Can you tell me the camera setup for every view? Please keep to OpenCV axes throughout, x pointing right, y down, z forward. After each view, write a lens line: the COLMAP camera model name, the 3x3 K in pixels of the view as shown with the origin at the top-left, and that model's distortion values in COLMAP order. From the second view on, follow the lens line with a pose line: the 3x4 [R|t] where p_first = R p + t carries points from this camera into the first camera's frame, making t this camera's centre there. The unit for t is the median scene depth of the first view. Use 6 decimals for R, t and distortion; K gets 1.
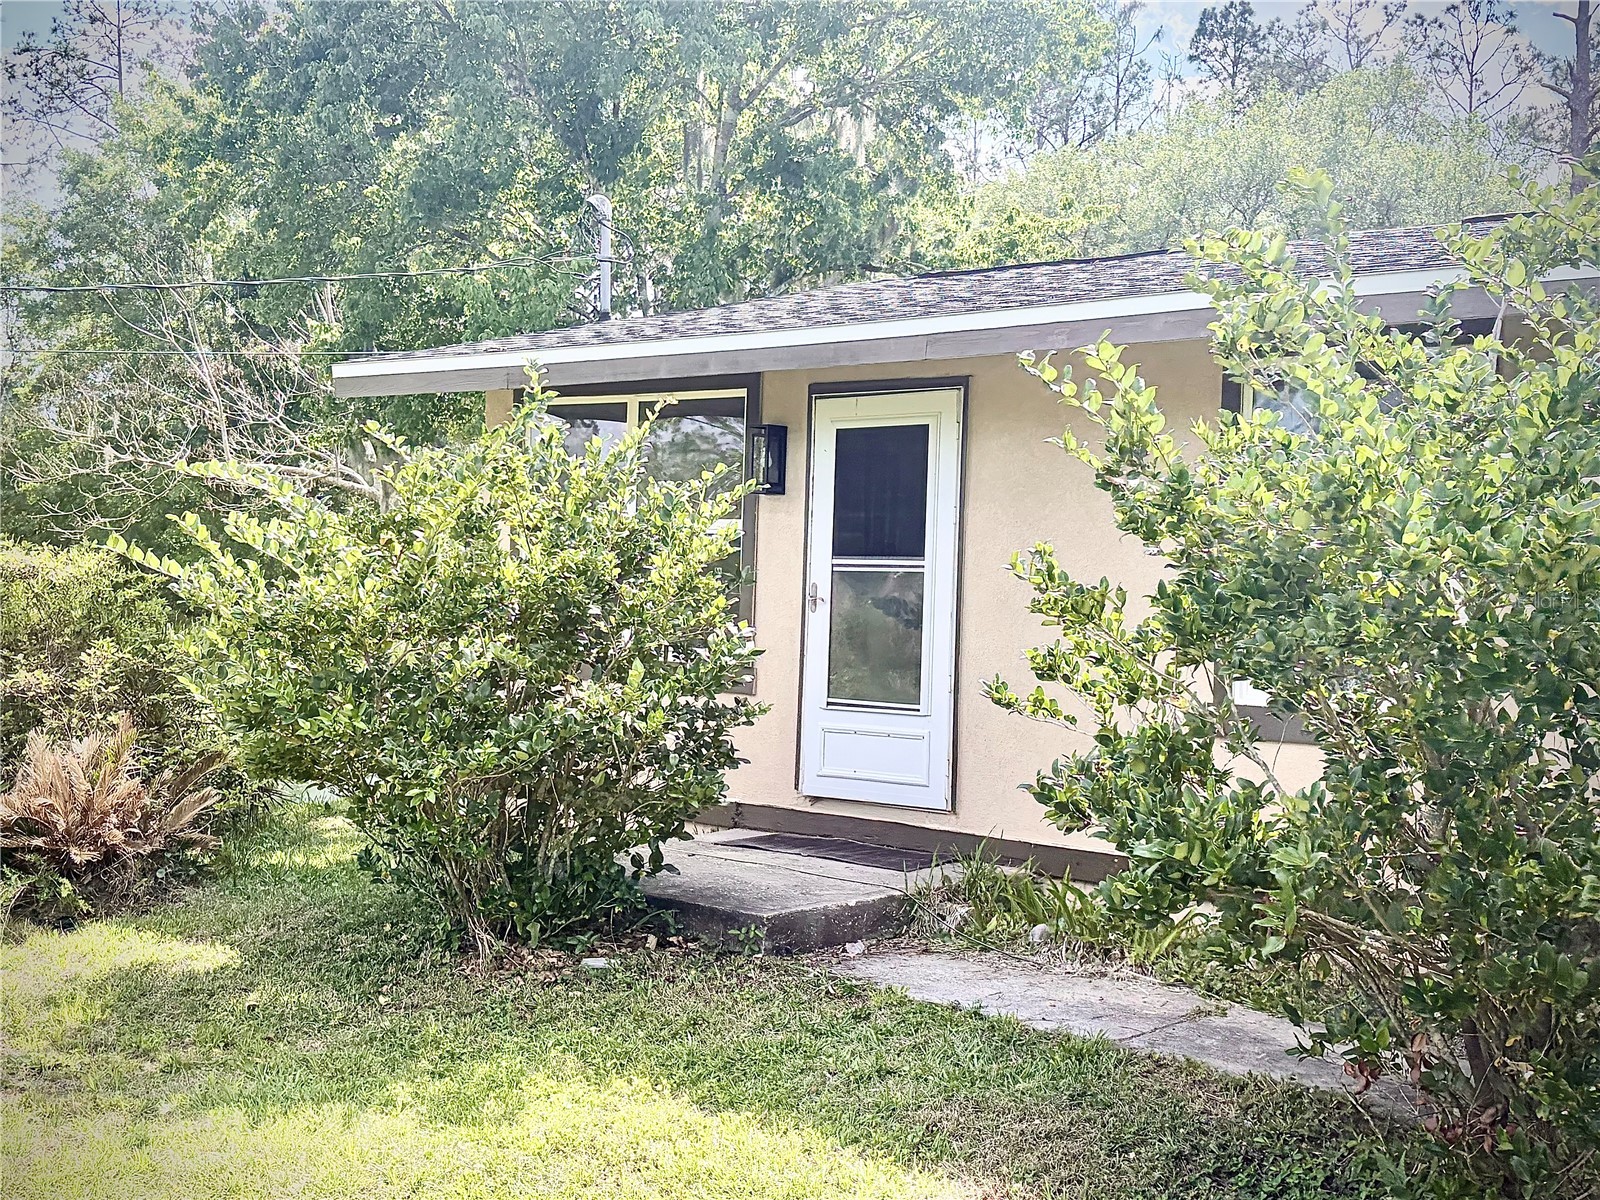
lens RADIAL K [[1950.4, 0, 801.1], [0, 1950.4, 600.8], [0, 0, 1]] dist [-0.031206, 0.000000]
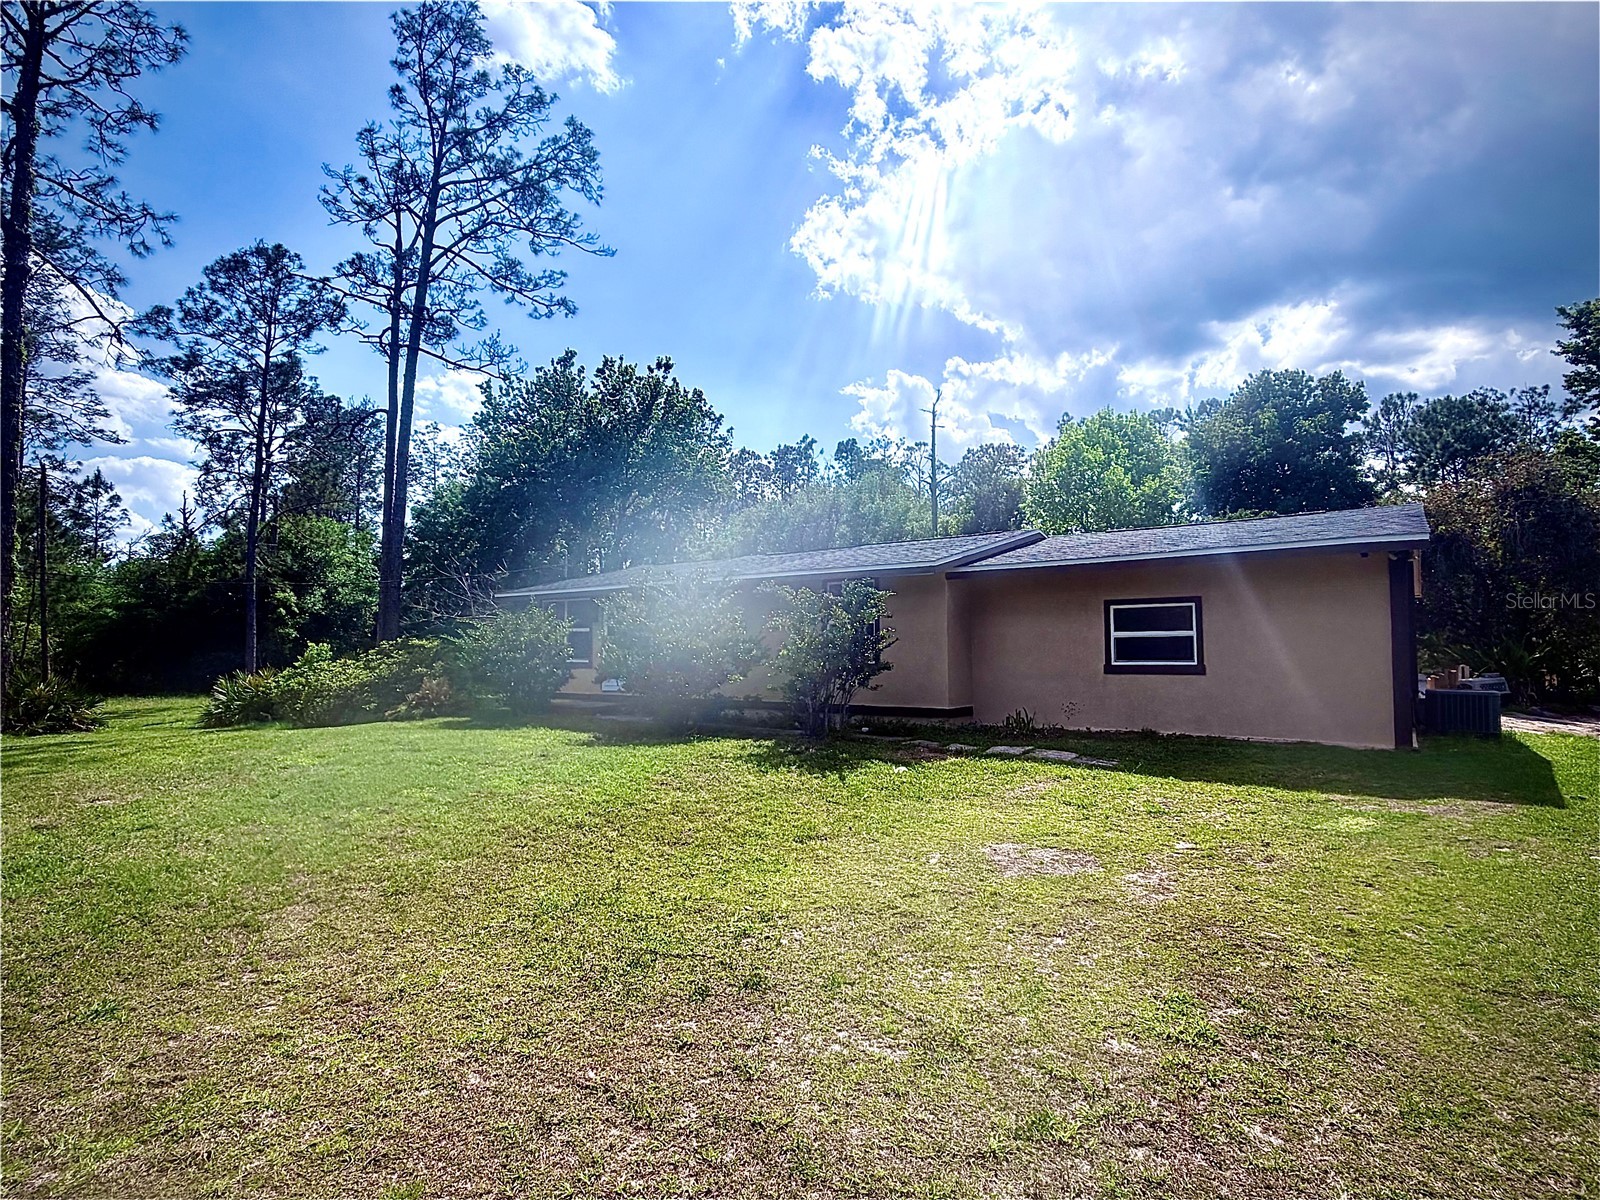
lens RADIAL K [[843.1, 0, 797.7], [0, 843.1, 597.9], [0, 0, 1]] dist [0.000136, 0.000017]
pose [[0.996906, -0.022367, 0.075347, 0.199380], [0.028387, 0.996406, -0.079801, 0.036679], [-0.073291, 0.081693, 0.993959, -0.626450]]
